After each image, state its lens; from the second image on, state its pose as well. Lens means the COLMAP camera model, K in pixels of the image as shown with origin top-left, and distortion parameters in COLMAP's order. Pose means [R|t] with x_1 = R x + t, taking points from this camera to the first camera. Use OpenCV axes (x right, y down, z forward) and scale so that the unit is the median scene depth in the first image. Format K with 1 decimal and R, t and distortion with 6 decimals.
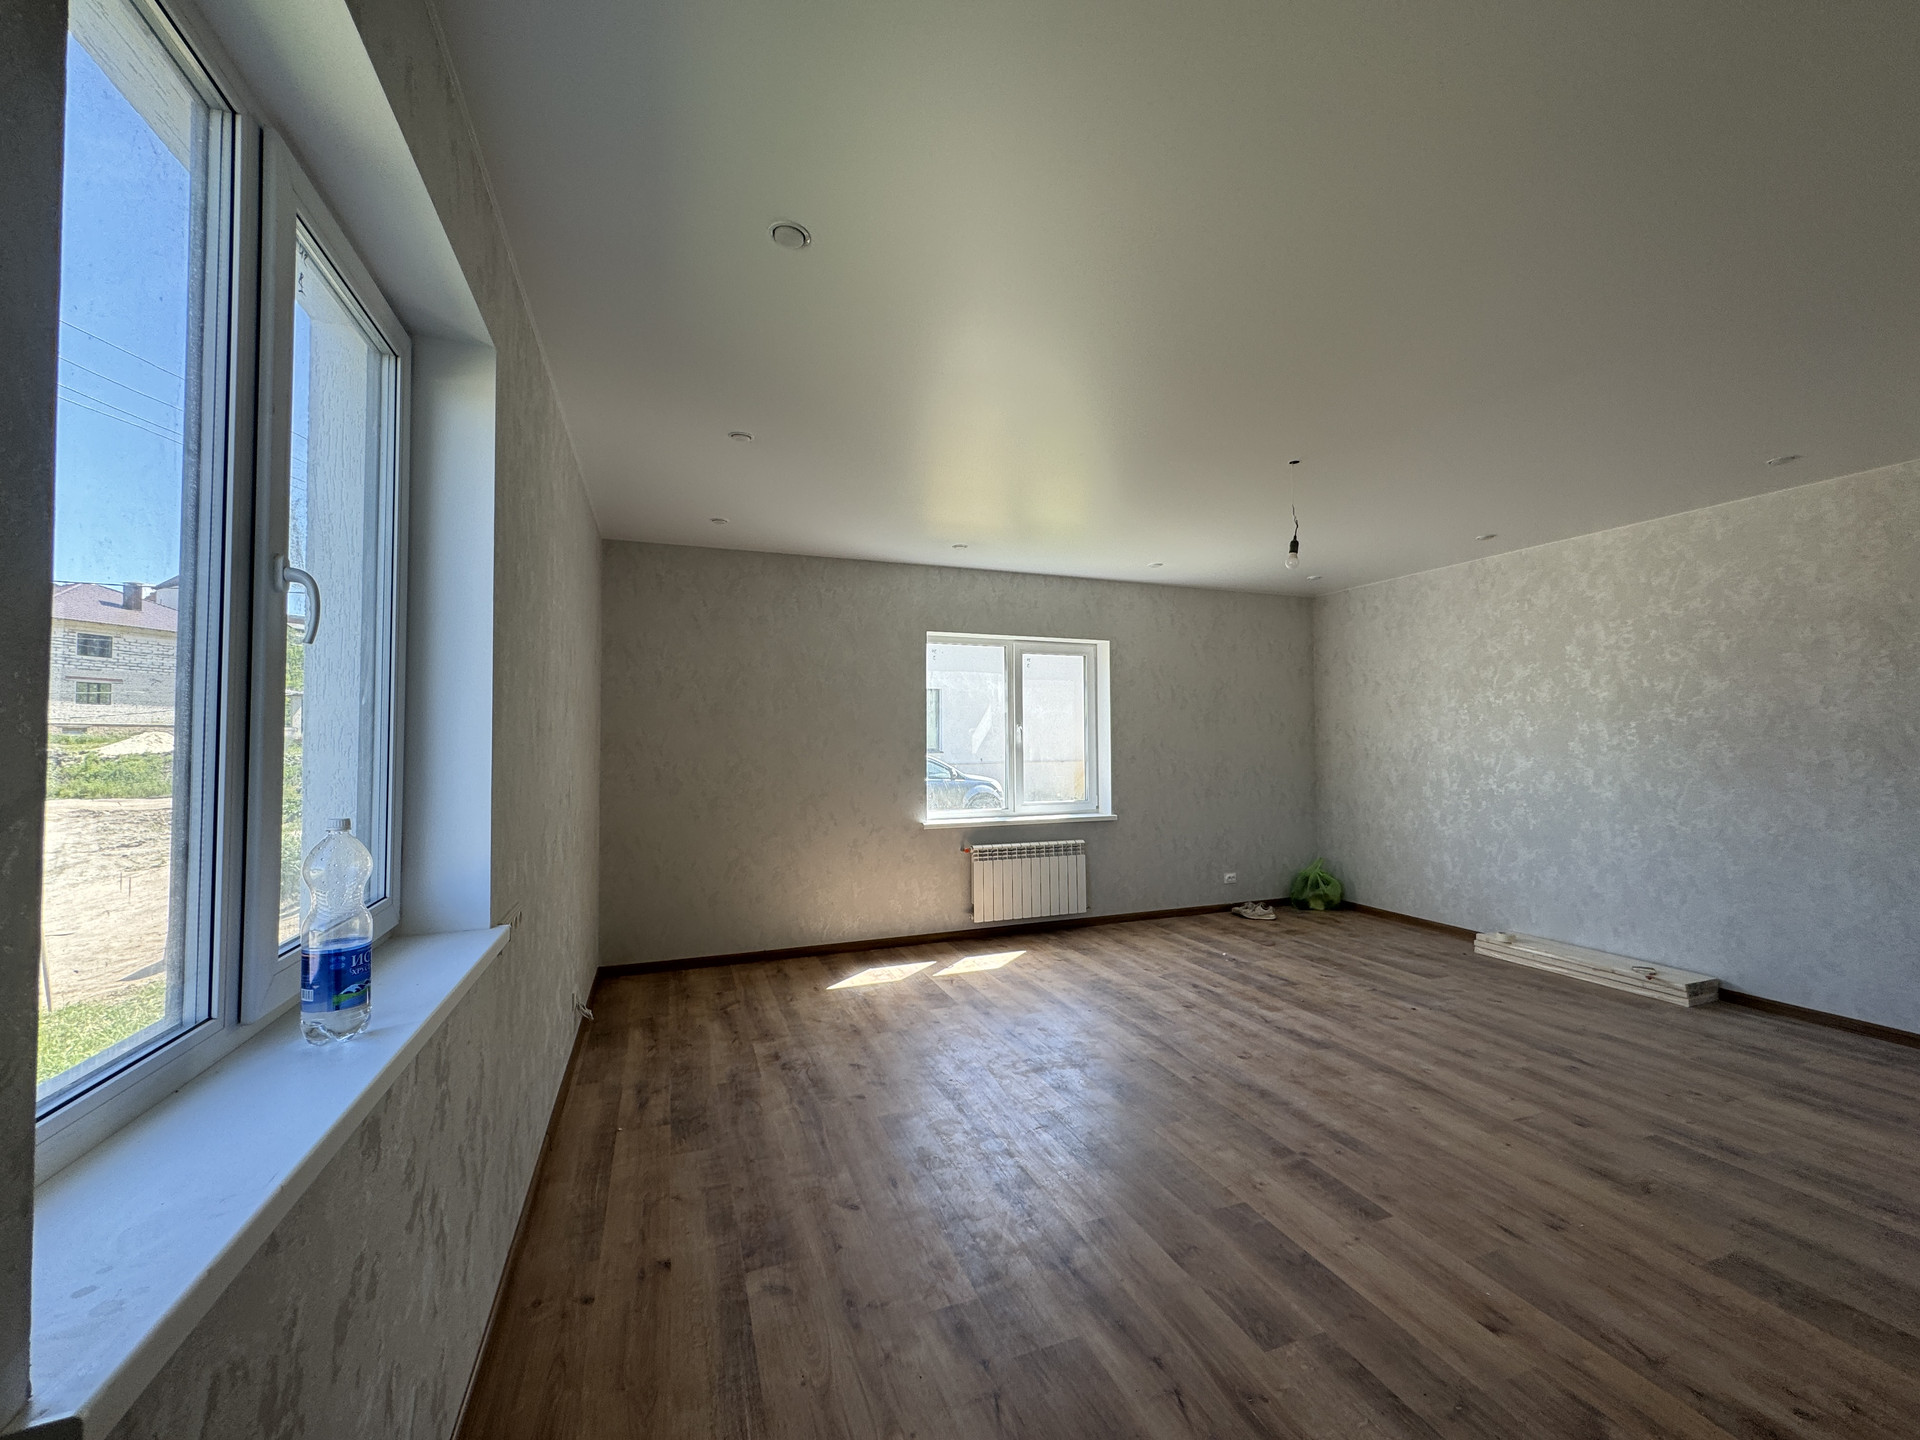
lens RADIAL K [[771.5, 0, 966.1], [0, 771.5, 716.5], [0, 0, 1]] dist [-0.002581, 0.000346]
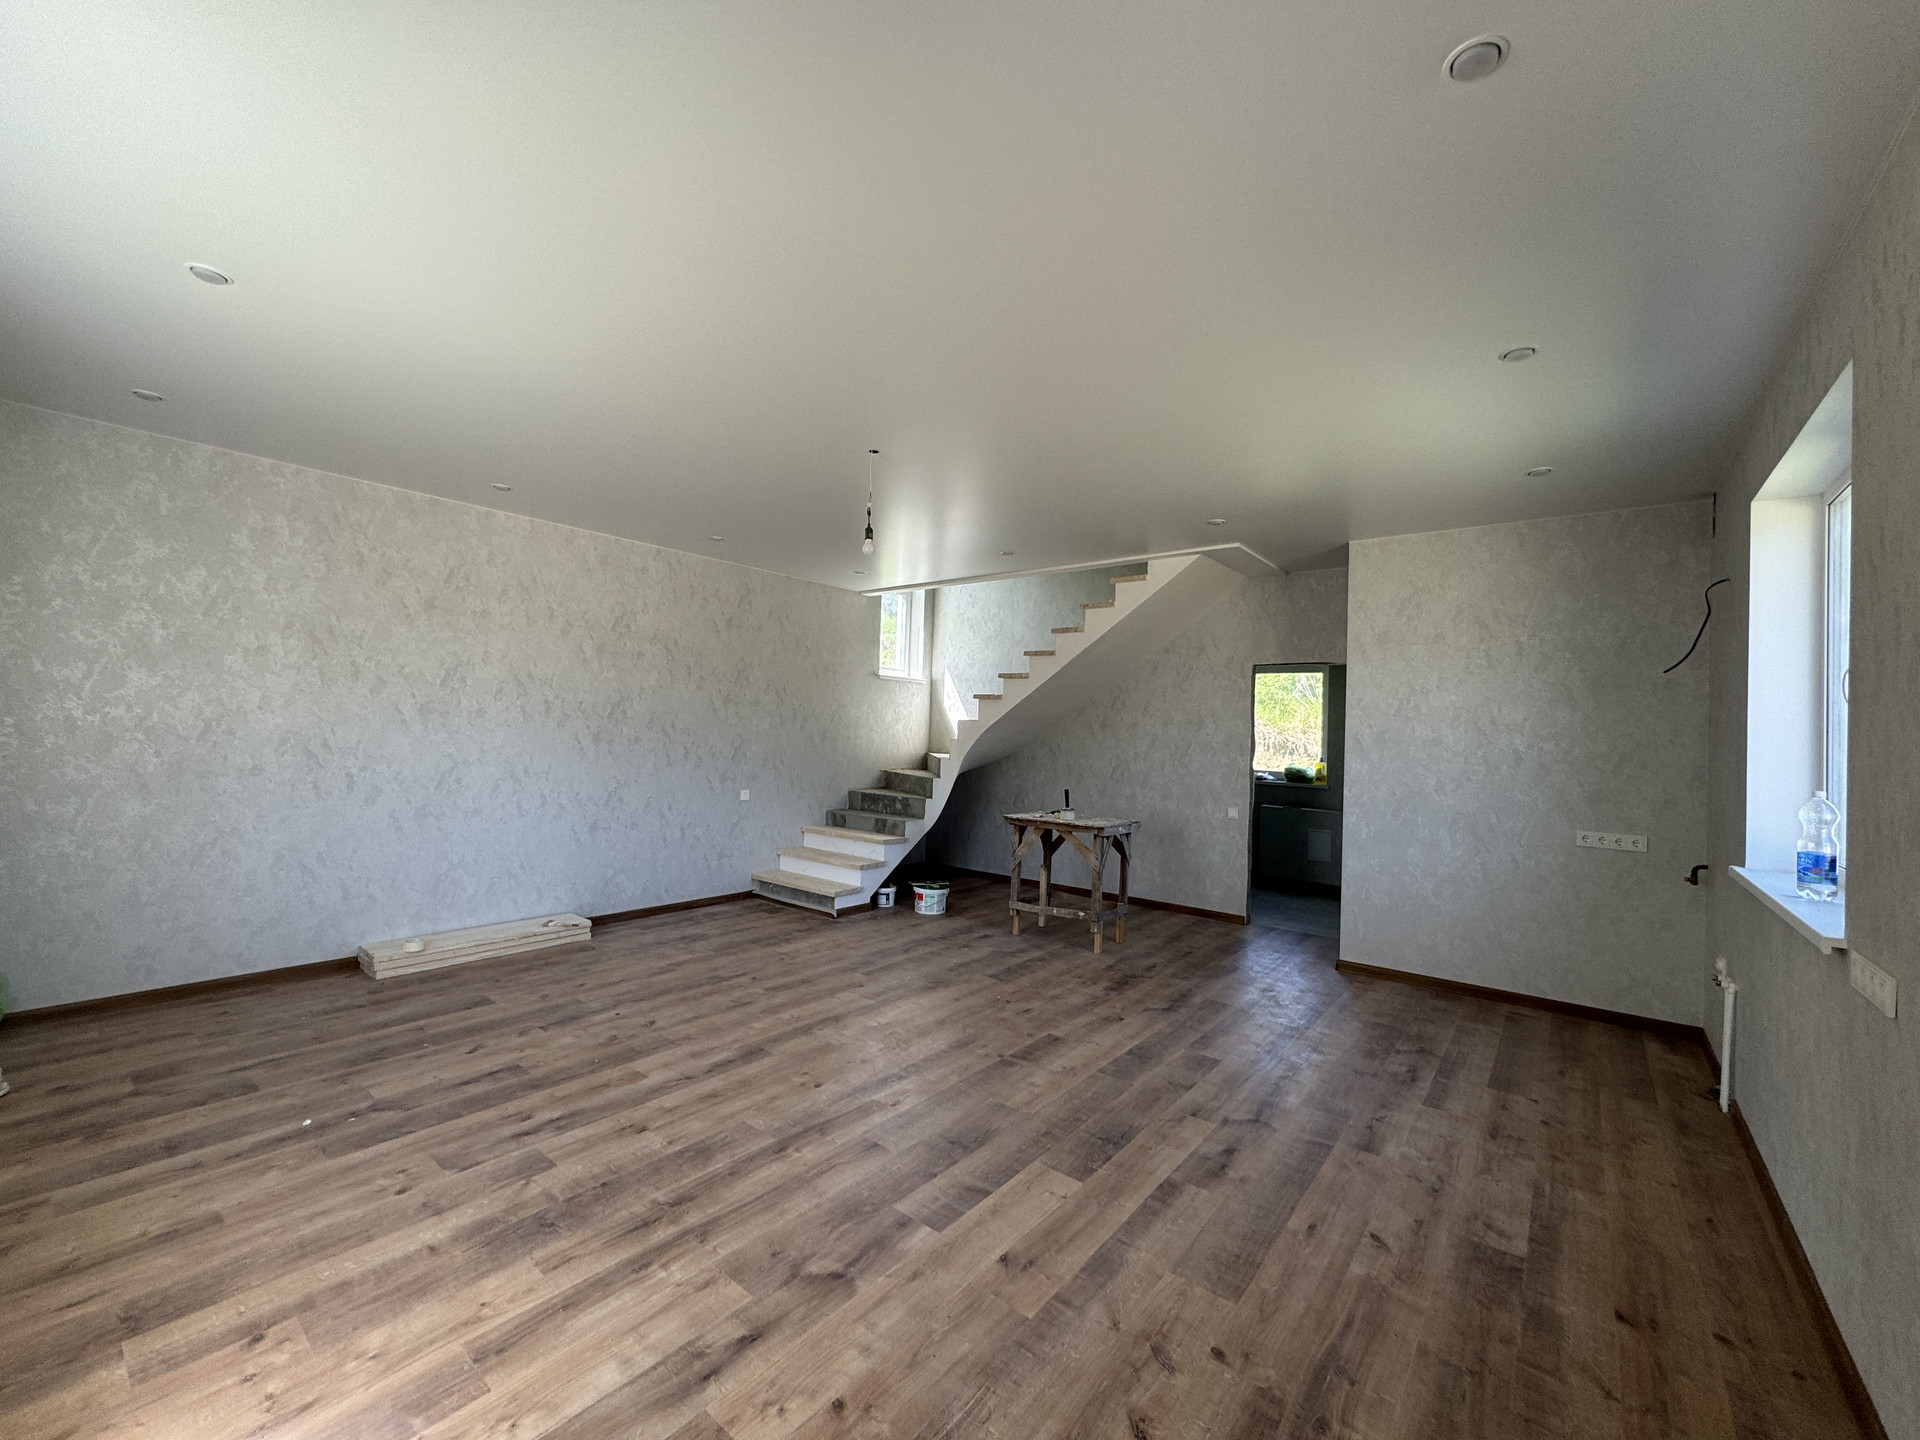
lens RADIAL K [[771.5, 0, 952.0], [0, 771.5, 721.7], [0, 0, 1]] dist [-0.002581, 0.000346]
pose [[-0.496942, 0.001910, 0.867782, -0.366780], [-0.057814, 0.997703, -0.035304, 0.039339], [-0.865856, -0.067714, -0.495690, 1.018573]]
